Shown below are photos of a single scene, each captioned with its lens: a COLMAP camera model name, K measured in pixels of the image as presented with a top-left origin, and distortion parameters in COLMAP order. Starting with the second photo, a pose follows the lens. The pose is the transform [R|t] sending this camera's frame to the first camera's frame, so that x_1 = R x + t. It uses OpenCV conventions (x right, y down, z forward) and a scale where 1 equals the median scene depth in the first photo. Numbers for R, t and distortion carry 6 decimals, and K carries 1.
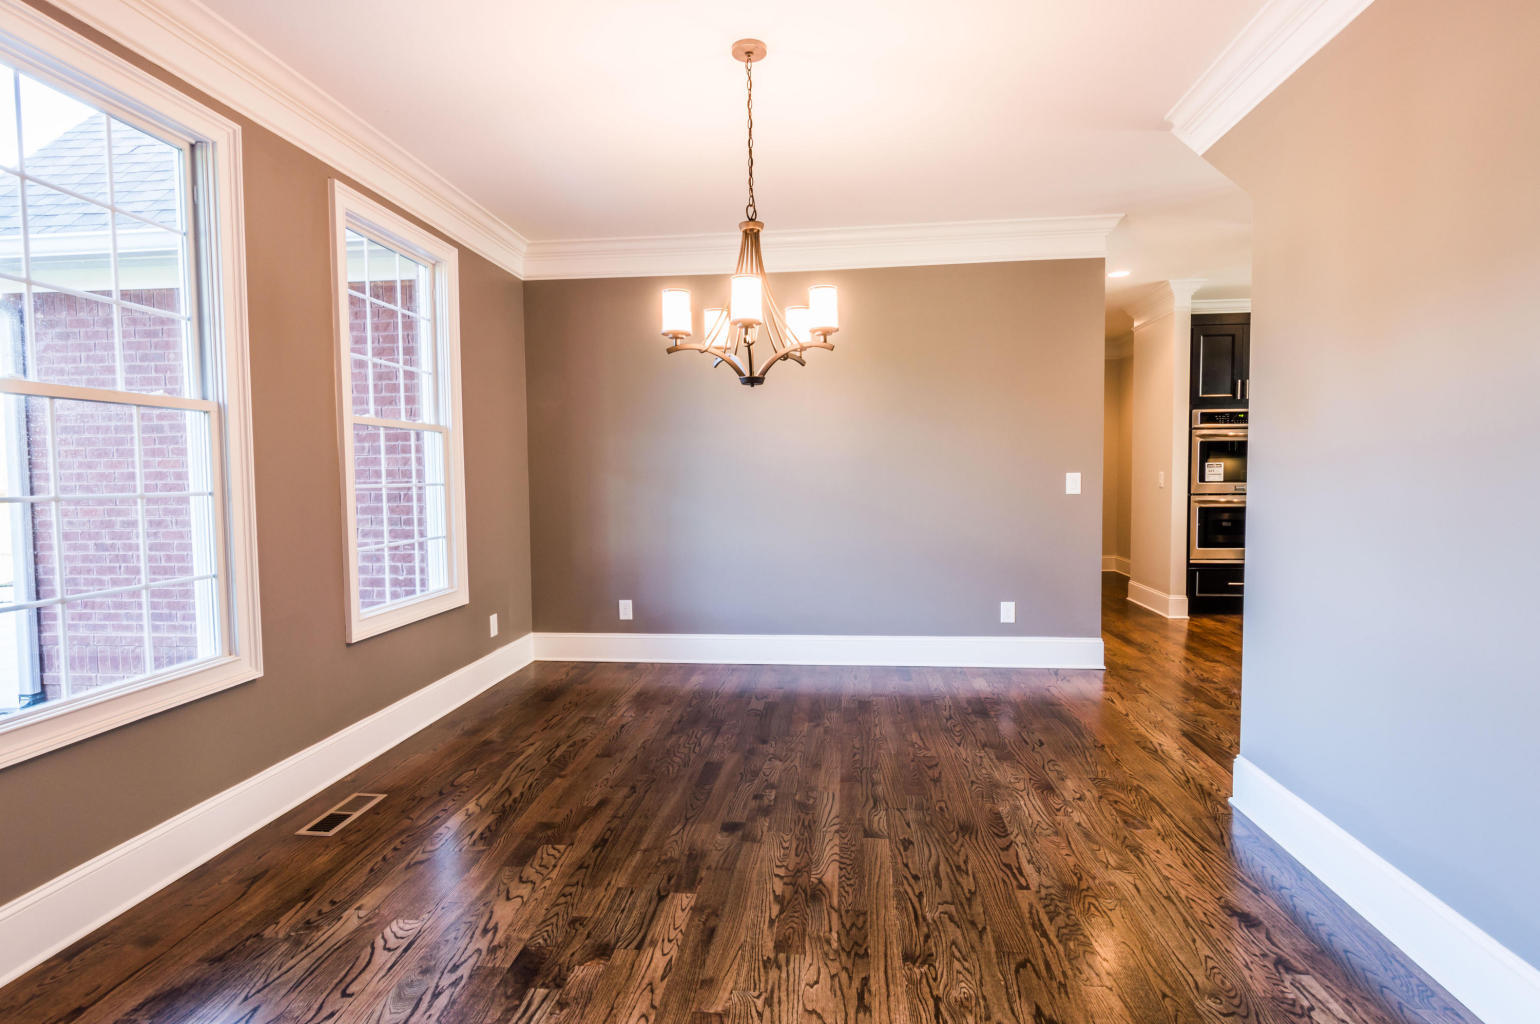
lens RADIAL K [[756.1, 0, 765.8], [0, 756.1, 510.3], [0, 0, 1]] dist [-0.001853, 0.000743]
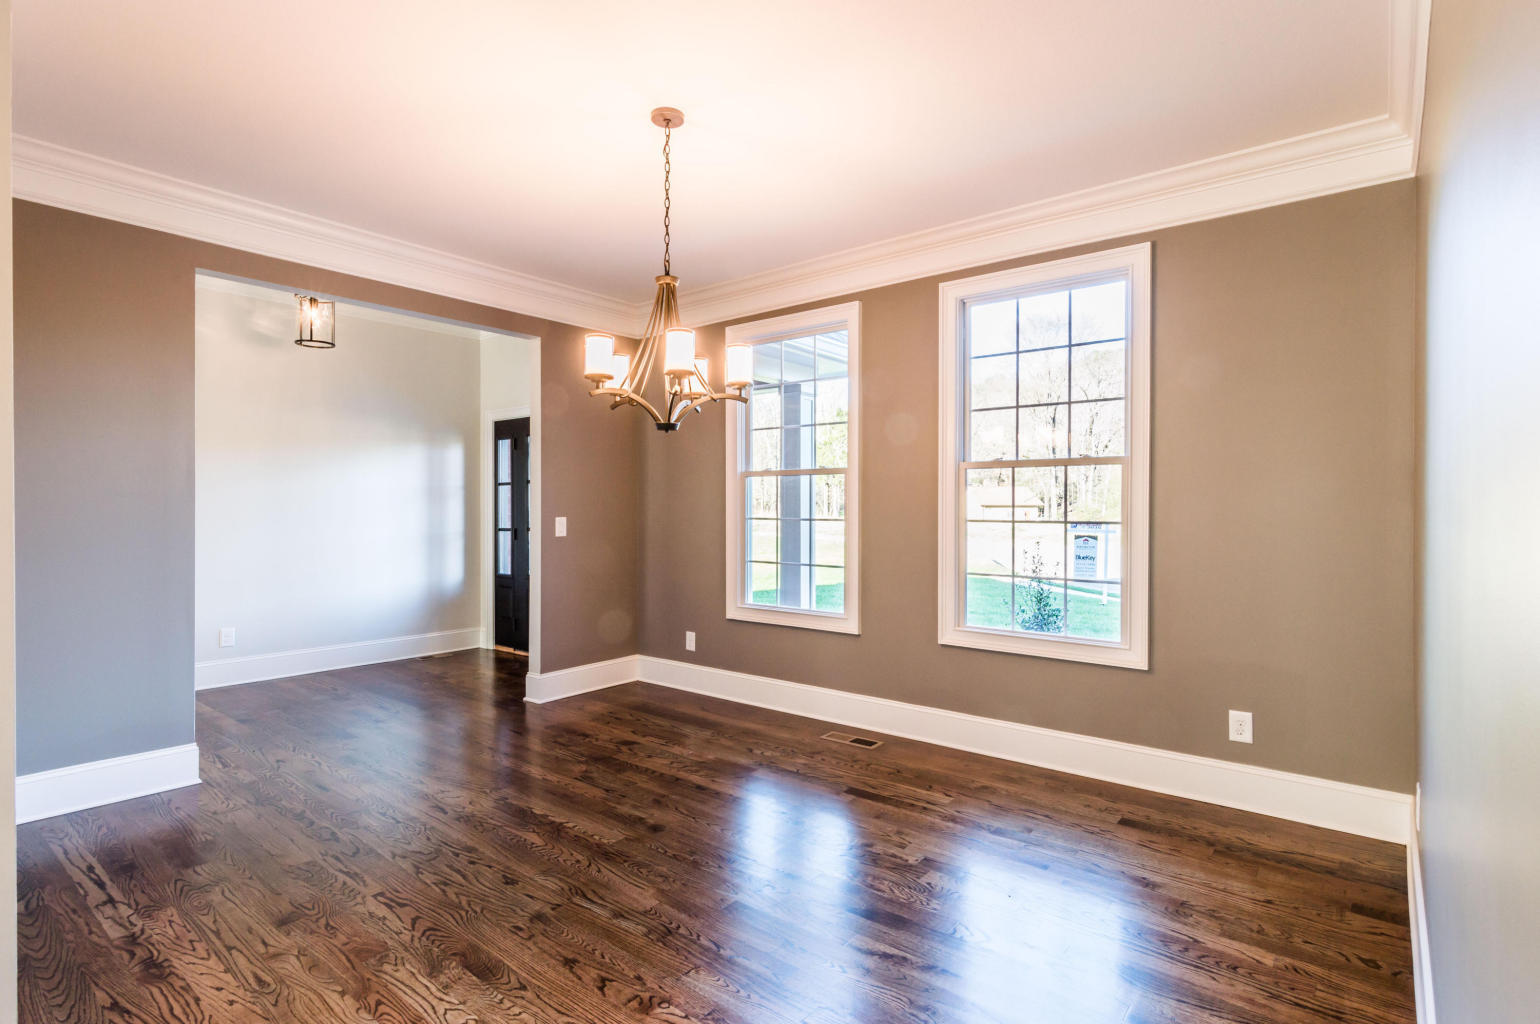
lens RADIAL K [[756.1, 0, 765.8], [0, 756.1, 510.3], [0, 0, 1]] dist [-0.001853, 0.000743]
pose [[-0.536052, 0.013210, -0.844082, 0.930770], [-0.039094, 0.998416, 0.040452, -0.119059], [0.843280, 0.054683, -0.534686, 1.973775]]
